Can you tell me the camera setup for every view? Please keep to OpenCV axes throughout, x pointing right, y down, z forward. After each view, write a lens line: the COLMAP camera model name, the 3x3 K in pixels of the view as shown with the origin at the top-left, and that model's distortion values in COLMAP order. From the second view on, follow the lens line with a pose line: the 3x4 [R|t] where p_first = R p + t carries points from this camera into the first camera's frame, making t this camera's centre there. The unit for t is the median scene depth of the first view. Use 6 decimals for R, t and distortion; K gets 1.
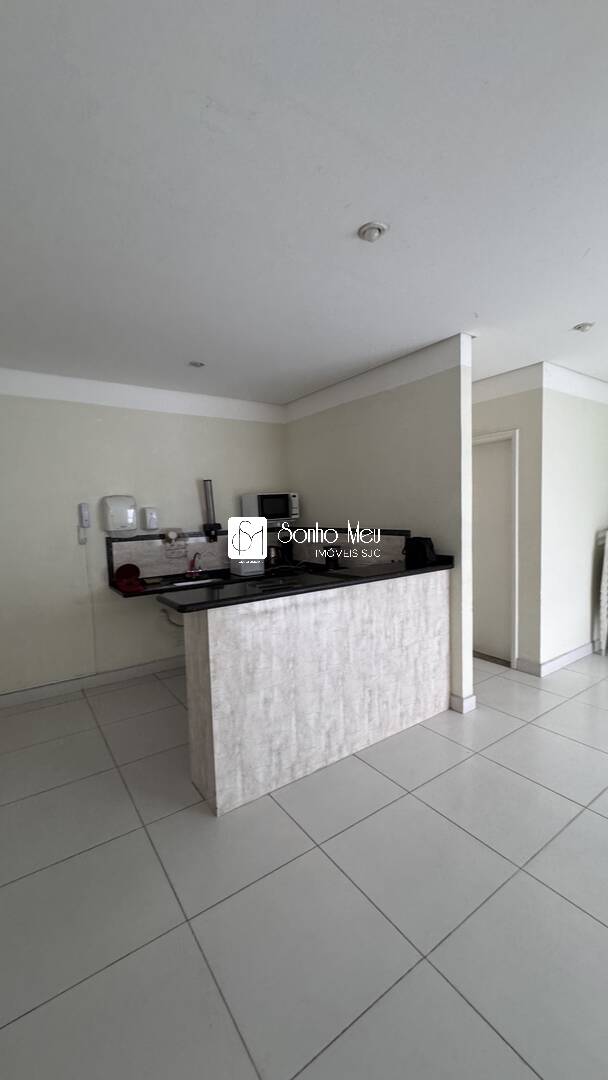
lens RADIAL K [[431.3, 0, 307.2], [0, 431.3, 542.0], [0, 0, 1]] dist [-0.004585, 0.000735]
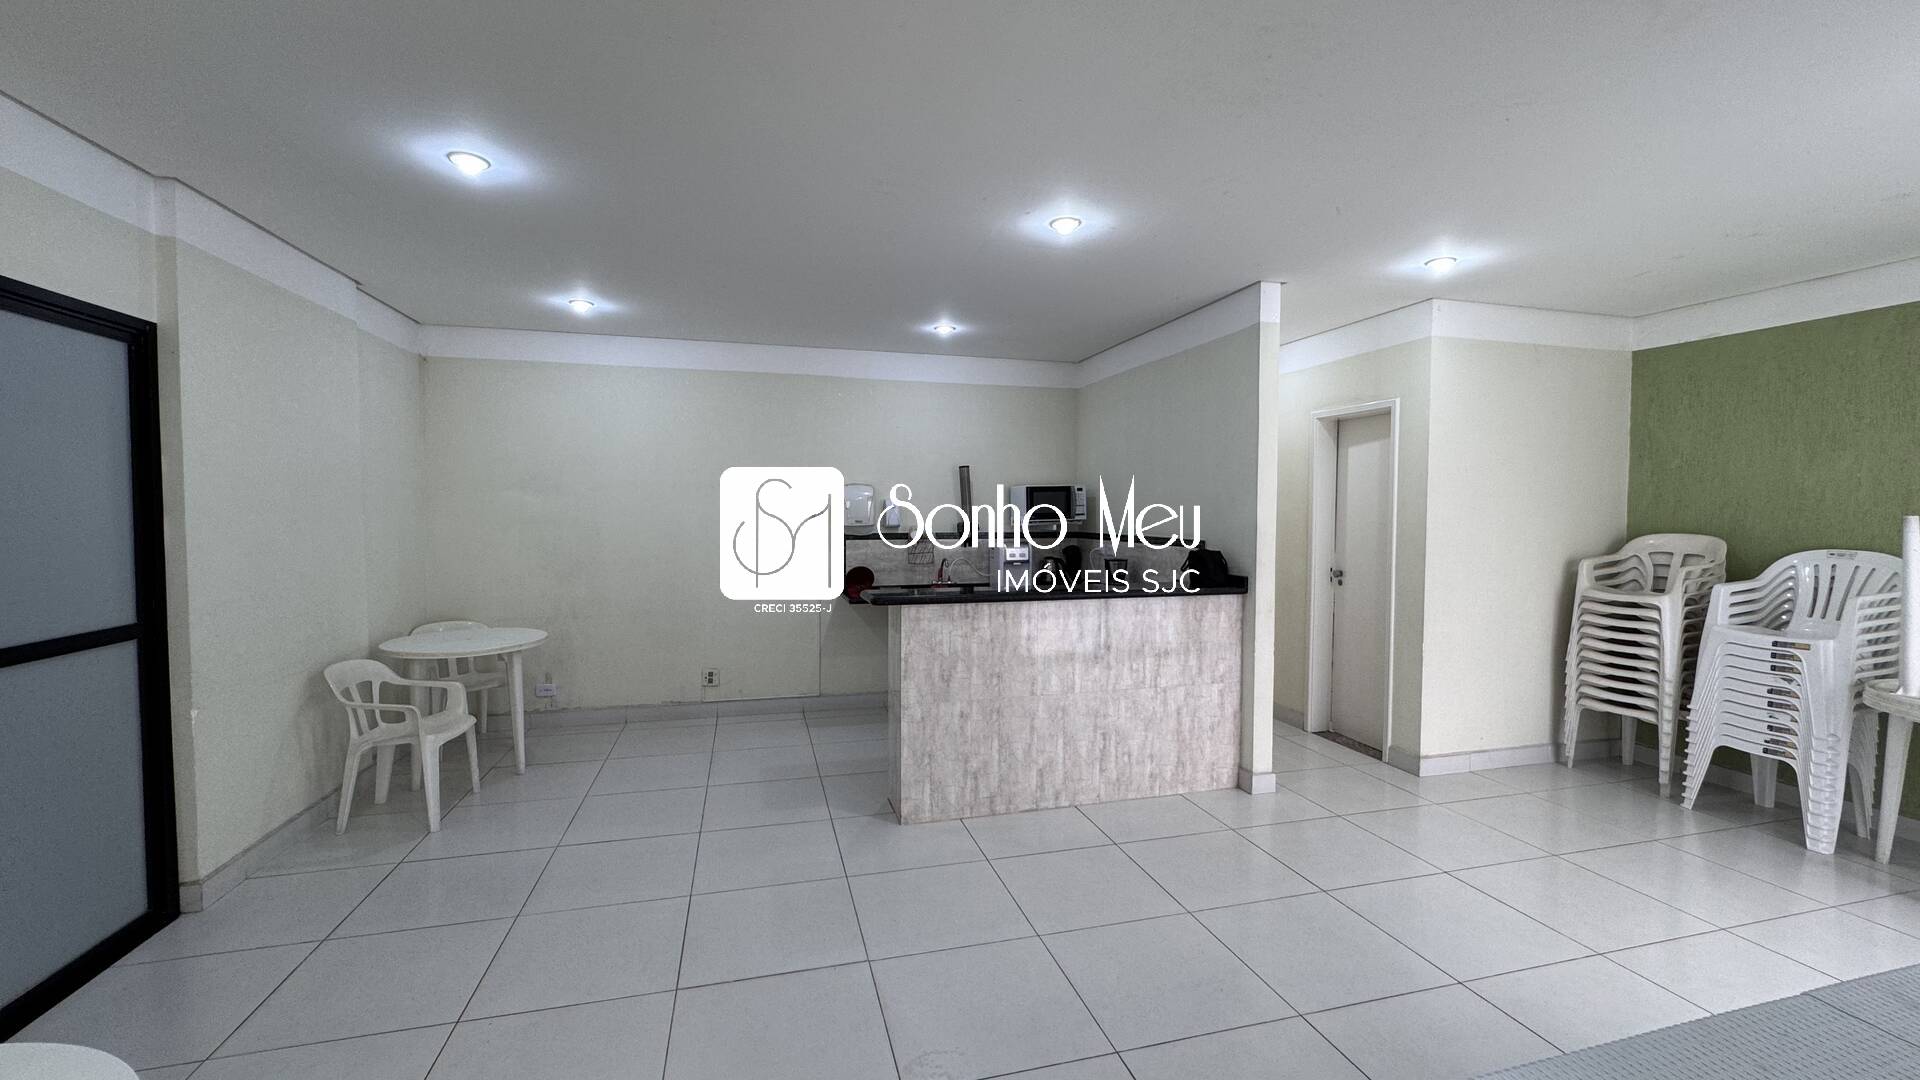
lens RADIAL K [[766.8, 0, 963.1], [0, 766.8, 540.0], [0, 0, 1]] dist [-0.004585, 0.000735]
pose [[0.941486, 0.045346, -0.333987, 0.331389], [-0.055776, 0.998207, -0.021701, 0.026291], [0.332404, 0.039060, 0.942328, -0.417629]]
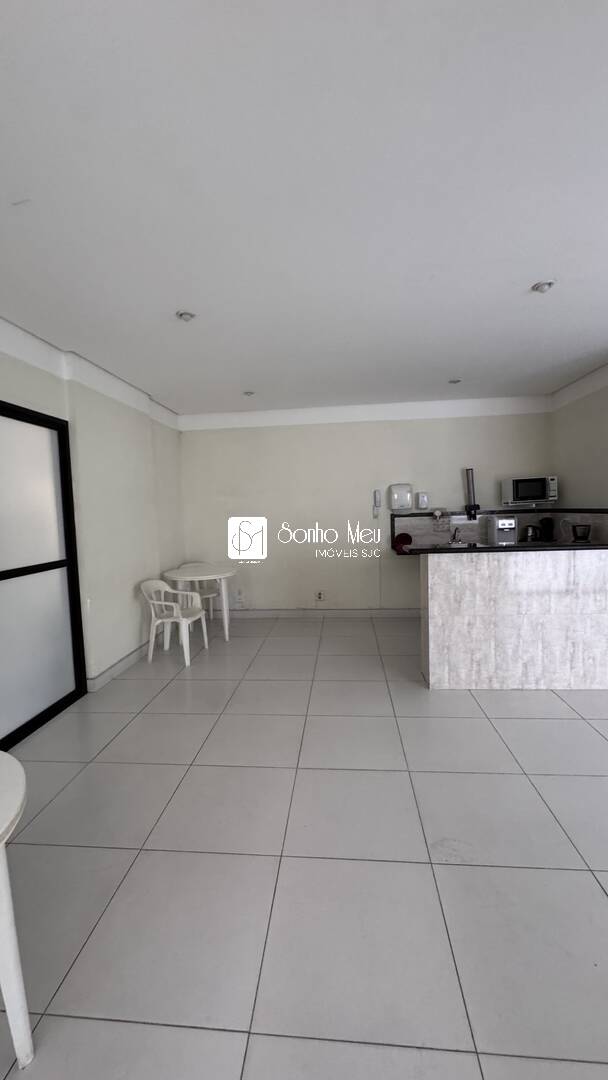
lens RADIAL K [[431.3, 0, 305.2], [0, 431.3, 541.4], [0, 0, 1]] dist [-0.004585, 0.000735]
pose [[0.762723, 0.052338, -0.644604, 0.303700], [-0.037727, 0.998623, 0.036442, 0.049077], [0.645624, -0.003477, 0.763647, -0.338434]]
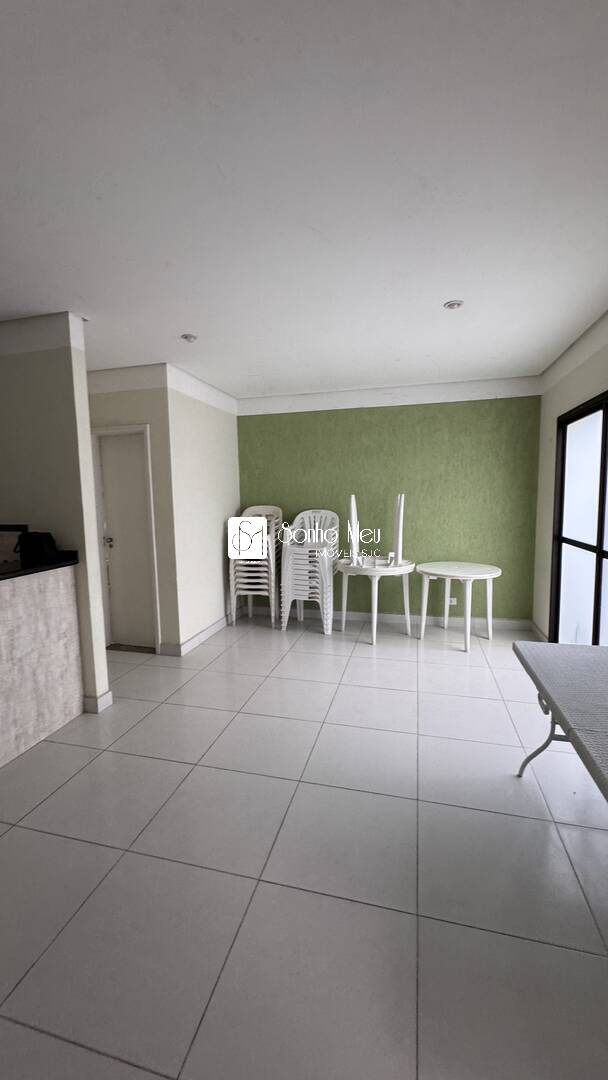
lens RADIAL K [[431.3, 0, 305.2], [0, 431.3, 539.4], [0, 0, 1]] dist [-0.004585, 0.000735]
pose [[0.759303, -0.051700, 0.648681, 0.114129], [0.044512, 0.998631, 0.027488, 0.004418], [-0.649214, 0.008003, 0.760564, -0.038545]]
